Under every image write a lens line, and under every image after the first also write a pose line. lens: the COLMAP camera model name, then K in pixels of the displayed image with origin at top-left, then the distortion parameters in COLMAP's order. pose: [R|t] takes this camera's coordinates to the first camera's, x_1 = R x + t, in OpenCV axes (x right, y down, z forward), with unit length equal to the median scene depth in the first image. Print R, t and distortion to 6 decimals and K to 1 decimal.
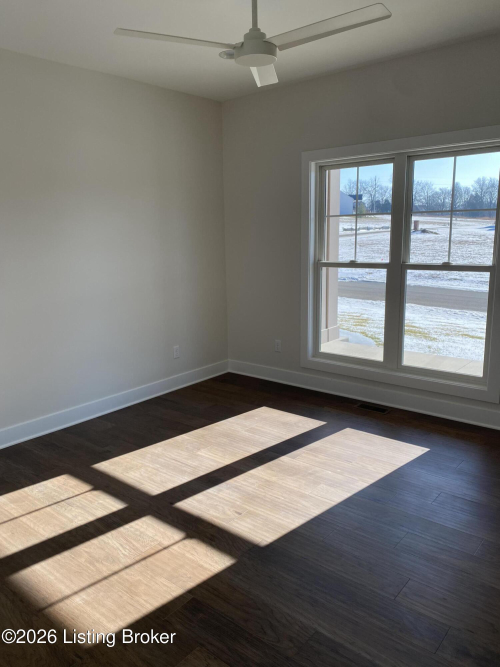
lens RADIAL K [[498.6, 0, 248.8], [0, 498.6, 352.1], [0, 0, 1]] dist [0.006887, 0.000975]
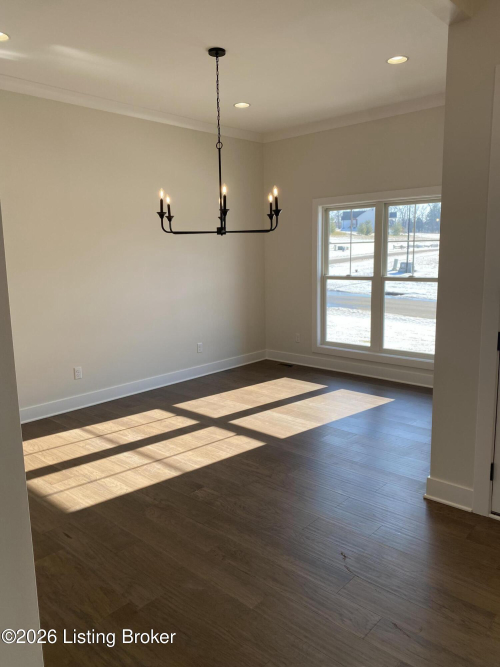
lens RADIAL K [[505.1, 0, 250.0], [0, 505.1, 333.5], [0, 0, 1]] dist [0.071340, 0.000780]
pose [[0.998864, 0.006394, -0.047224, -0.000494], [-0.009430, 0.997883, -0.064350, 0.078718], [0.046713, 0.064722, 0.996809, -0.439266]]
